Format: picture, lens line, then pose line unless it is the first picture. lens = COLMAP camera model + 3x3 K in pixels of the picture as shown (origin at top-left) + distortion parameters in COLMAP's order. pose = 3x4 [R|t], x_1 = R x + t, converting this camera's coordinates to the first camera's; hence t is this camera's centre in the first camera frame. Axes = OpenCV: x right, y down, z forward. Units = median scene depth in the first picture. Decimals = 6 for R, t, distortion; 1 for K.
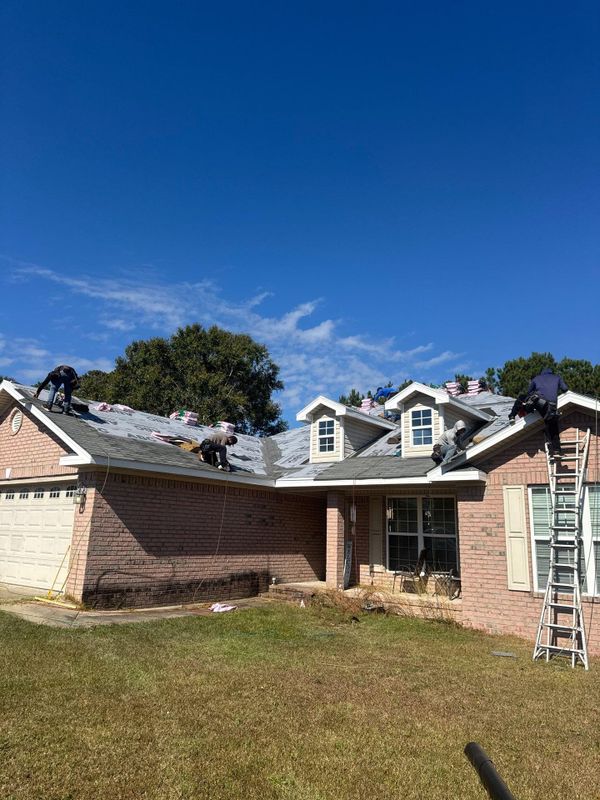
lens RADIAL K [[558.0, 0, 300.0], [0, 558.0, 400.0], [0, 0, 1]] dist [0.174628, -0.340782]
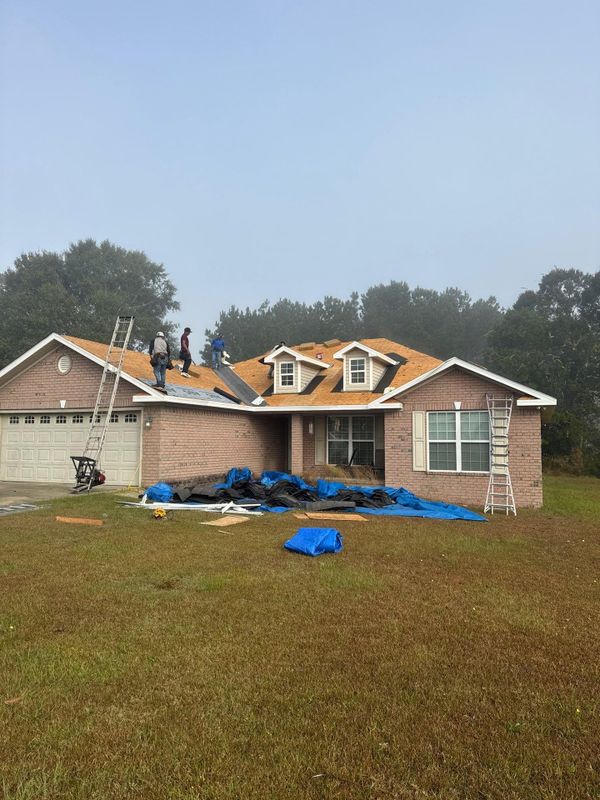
lens RADIAL K [[558.0, 0, 300.0], [0, 558.0, 400.0], [0, 0, 1]] dist [0.174628, -0.340782]
pose [[0.966518, -0.008276, 0.256465, -0.314873], [-0.034682, 0.986095, 0.162525, -0.113229], [-0.254244, -0.165978, 0.952791, -0.393537]]
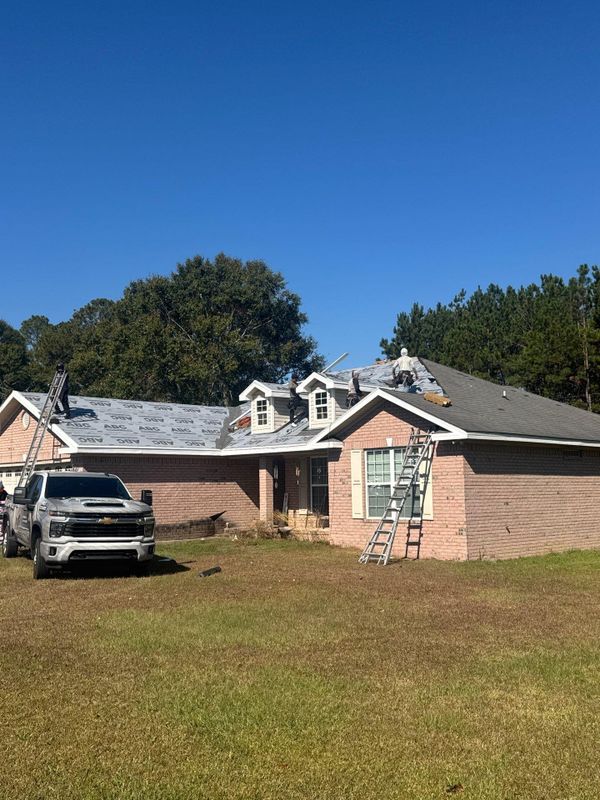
lens RADIAL K [[800.6, 0, 300.0], [0, 800.6, 400.0], [0, 0, 1]] dist [0.175151, -0.372340]
pose [[0.990263, -0.063544, -0.123863, 0.401941], [0.078624, 0.989542, 0.120930, -0.195827], [0.114884, -0.129491, 0.984903, -0.851708]]
